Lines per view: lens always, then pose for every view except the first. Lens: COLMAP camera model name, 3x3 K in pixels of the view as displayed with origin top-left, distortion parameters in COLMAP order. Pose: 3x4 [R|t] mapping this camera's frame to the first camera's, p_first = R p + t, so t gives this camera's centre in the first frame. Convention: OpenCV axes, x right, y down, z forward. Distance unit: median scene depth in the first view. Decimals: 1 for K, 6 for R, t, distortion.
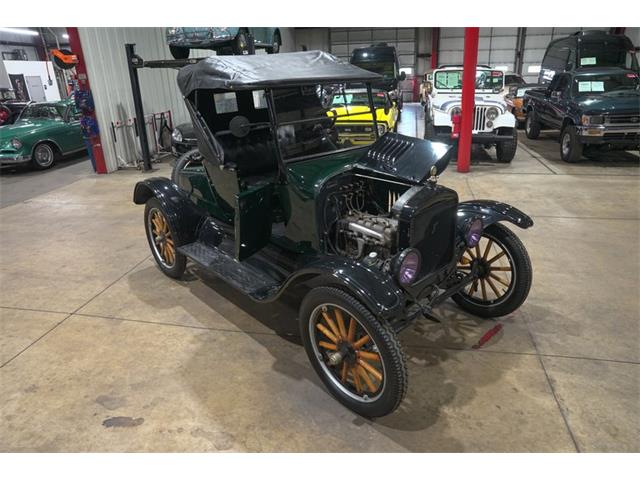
lens RADIAL K [[438.2, 0, 322.2], [0, 438.2, 240.5], [0, 0, 1]] dist [-0.136735, 0.105470]
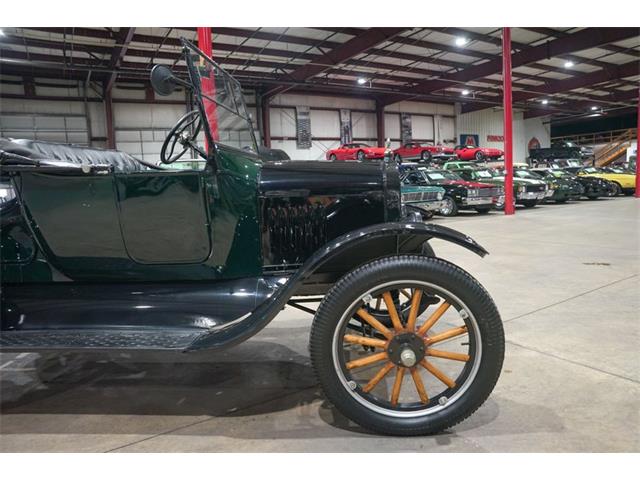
lens RADIAL K [[438.2, 0, 321.8], [0, 438.2, 242.4], [0, 0, 1]] dist [-0.136735, 0.105470]
pose [[0.731160, -0.092845, 0.675859, -0.298552], [0.279968, 0.944264, -0.173159, 0.096889], [-0.622112, 0.315825, 0.716402, 0.286112]]
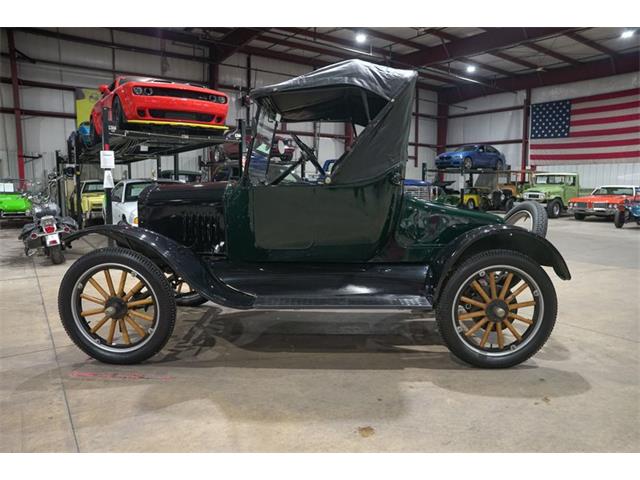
lens RADIAL K [[438.2, 0, 321.1], [0, 438.2, 239.5], [0, 0, 1]] dist [-0.136735, 0.105470]
pose [[-0.682060, 0.117754, -0.721753, 0.531011], [-0.257987, 0.884752, 0.388145, -0.376785], [0.684278, 0.450941, -0.573075, 1.319974]]
